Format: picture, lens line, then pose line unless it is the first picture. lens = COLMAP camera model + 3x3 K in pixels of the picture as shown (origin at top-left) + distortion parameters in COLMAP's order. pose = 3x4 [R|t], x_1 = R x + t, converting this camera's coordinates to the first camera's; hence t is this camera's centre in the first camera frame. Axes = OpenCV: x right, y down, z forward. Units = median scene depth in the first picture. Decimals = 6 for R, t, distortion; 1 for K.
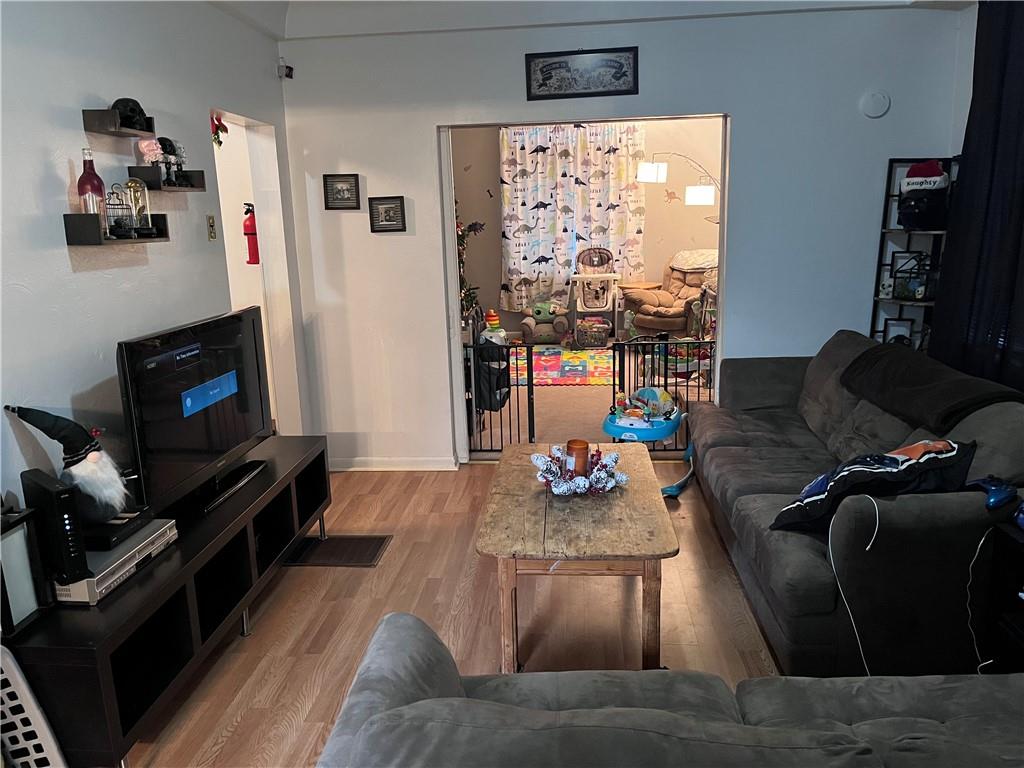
lens RADIAL K [[772.3, 0, 512.4], [0, 772.3, 385.0], [0, 0, 1]] dist [0.000270, -0.000423]
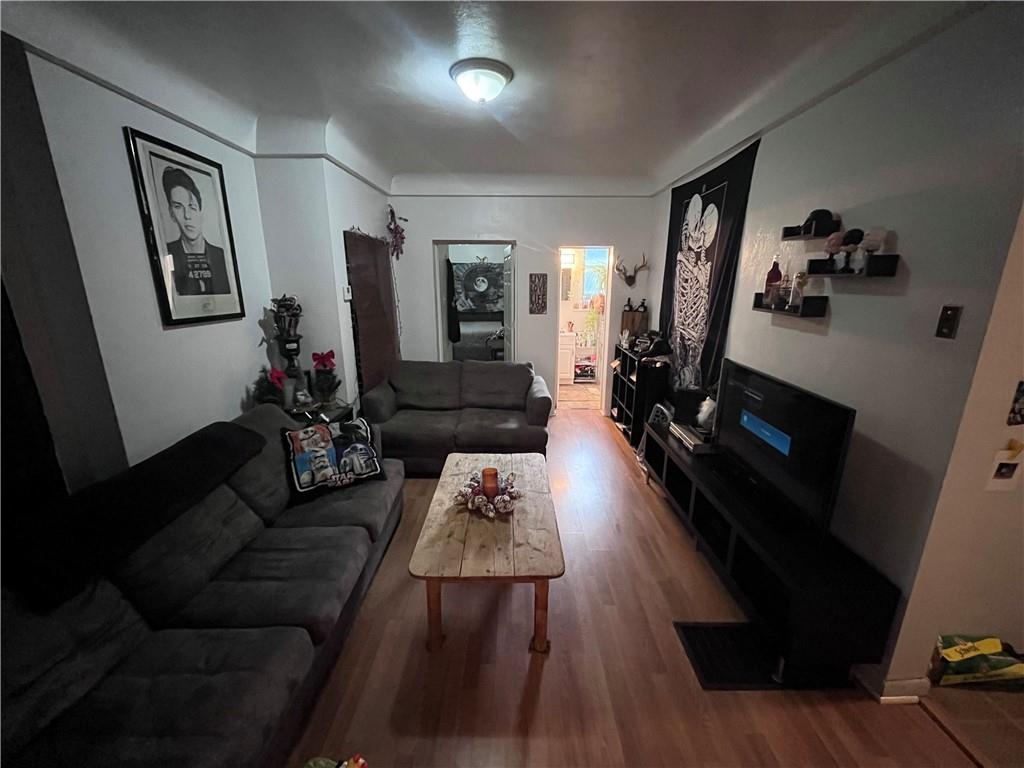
lens RADIAL K [[409.7, 0, 512.1], [0, 409.7, 382.5], [0, 0, 1]] dist [-0.000170, -0.000010]
pose [[-0.996526, 0.040046, -0.073027, 0.097231], [0.002166, 0.888980, 0.457941, -0.413105], [0.083259, 0.456191, -0.885978, 1.648247]]
